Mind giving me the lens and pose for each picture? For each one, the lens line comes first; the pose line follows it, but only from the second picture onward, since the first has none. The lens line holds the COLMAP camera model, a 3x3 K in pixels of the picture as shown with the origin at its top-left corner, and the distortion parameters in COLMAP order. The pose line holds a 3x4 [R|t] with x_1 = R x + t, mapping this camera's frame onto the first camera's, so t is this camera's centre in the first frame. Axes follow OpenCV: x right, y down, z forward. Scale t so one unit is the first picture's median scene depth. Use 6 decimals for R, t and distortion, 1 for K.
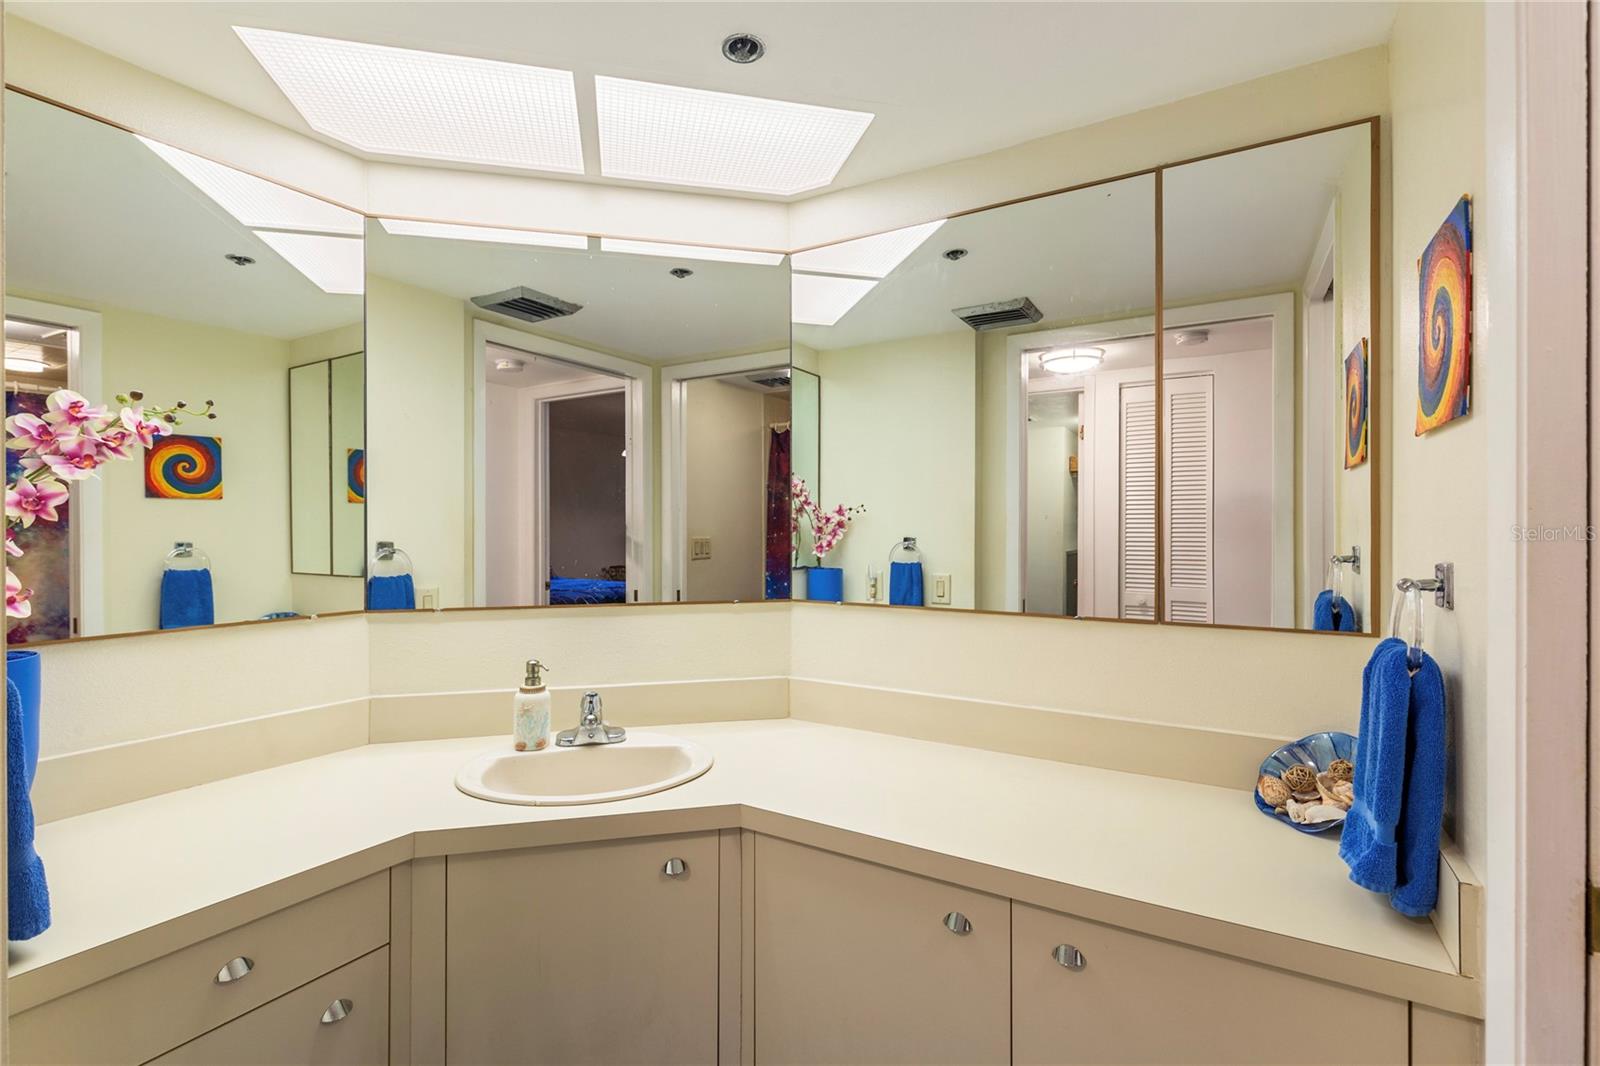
lens RADIAL K [[724.9, 0, 801.9], [0, 724.9, 517.7], [0, 0, 1]] dist [-0.021575, 0.000240]
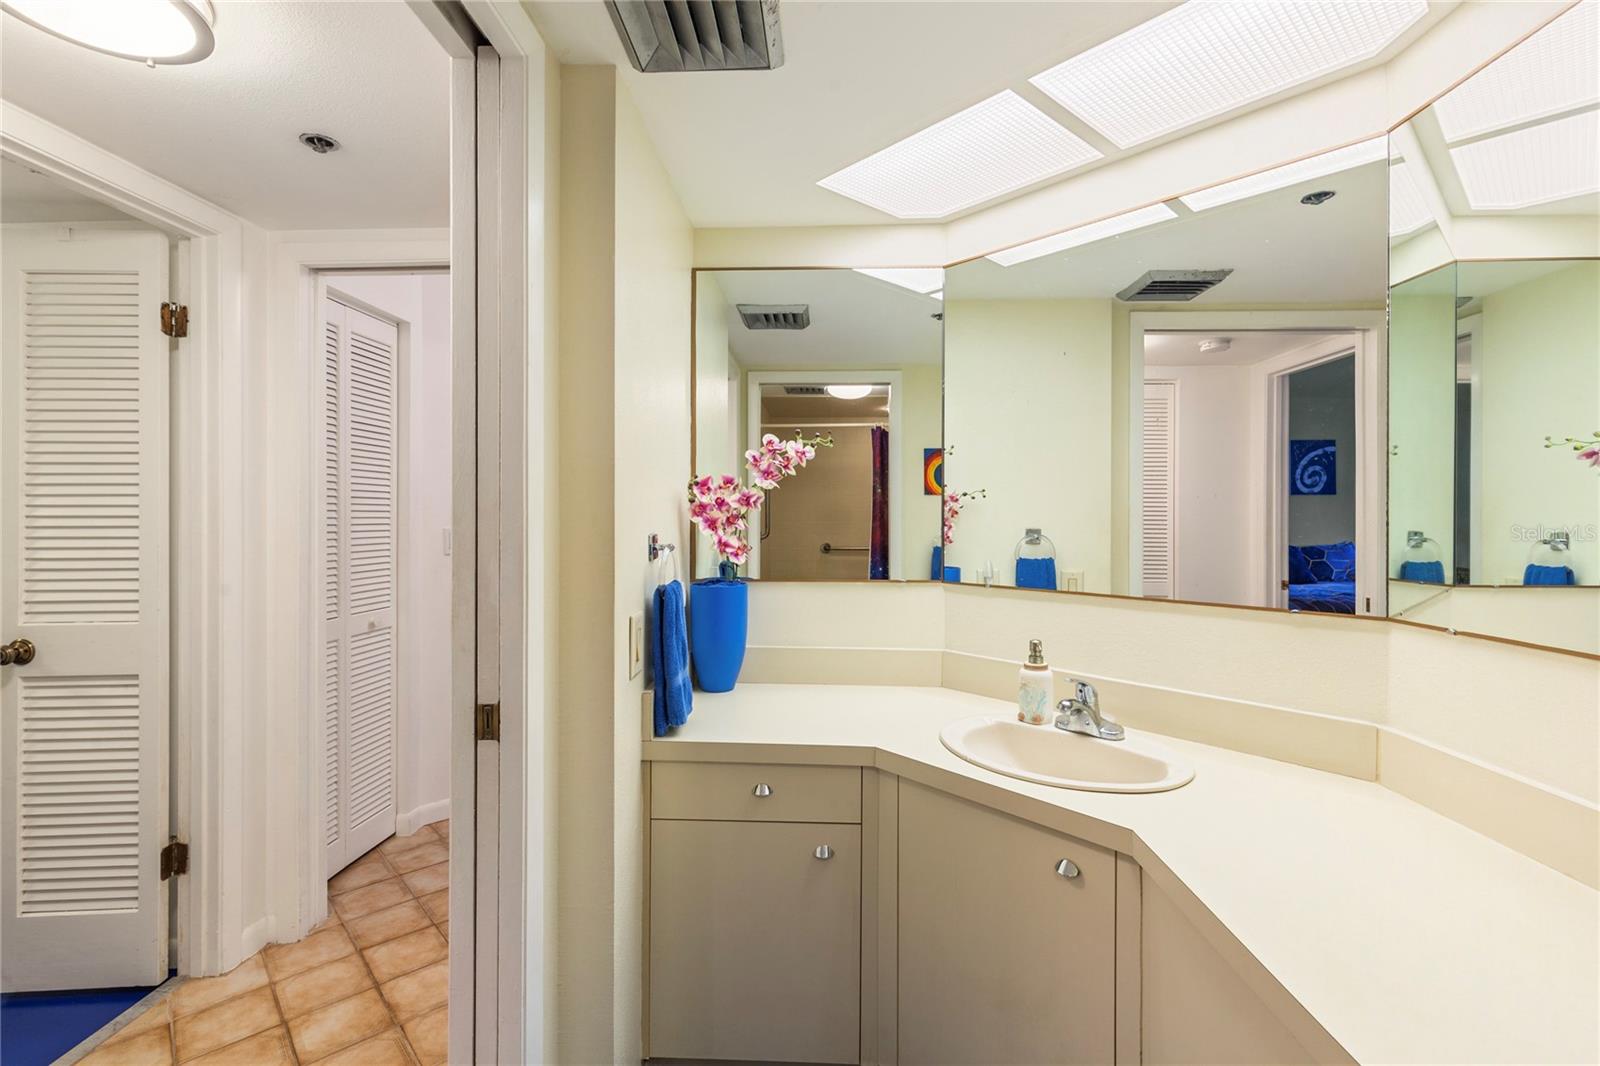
lens RADIAL K [[734.0, 0, 805.5], [0, 734.0, 508.8], [0, 0, 1]] dist [0.002581, -0.000096]
pose [[0.466059, -0.004857, -0.884740, 0.427835], [0.004774, 0.999984, -0.002975, 0.004265], [0.884741, -0.002837, 0.466075, 0.187815]]
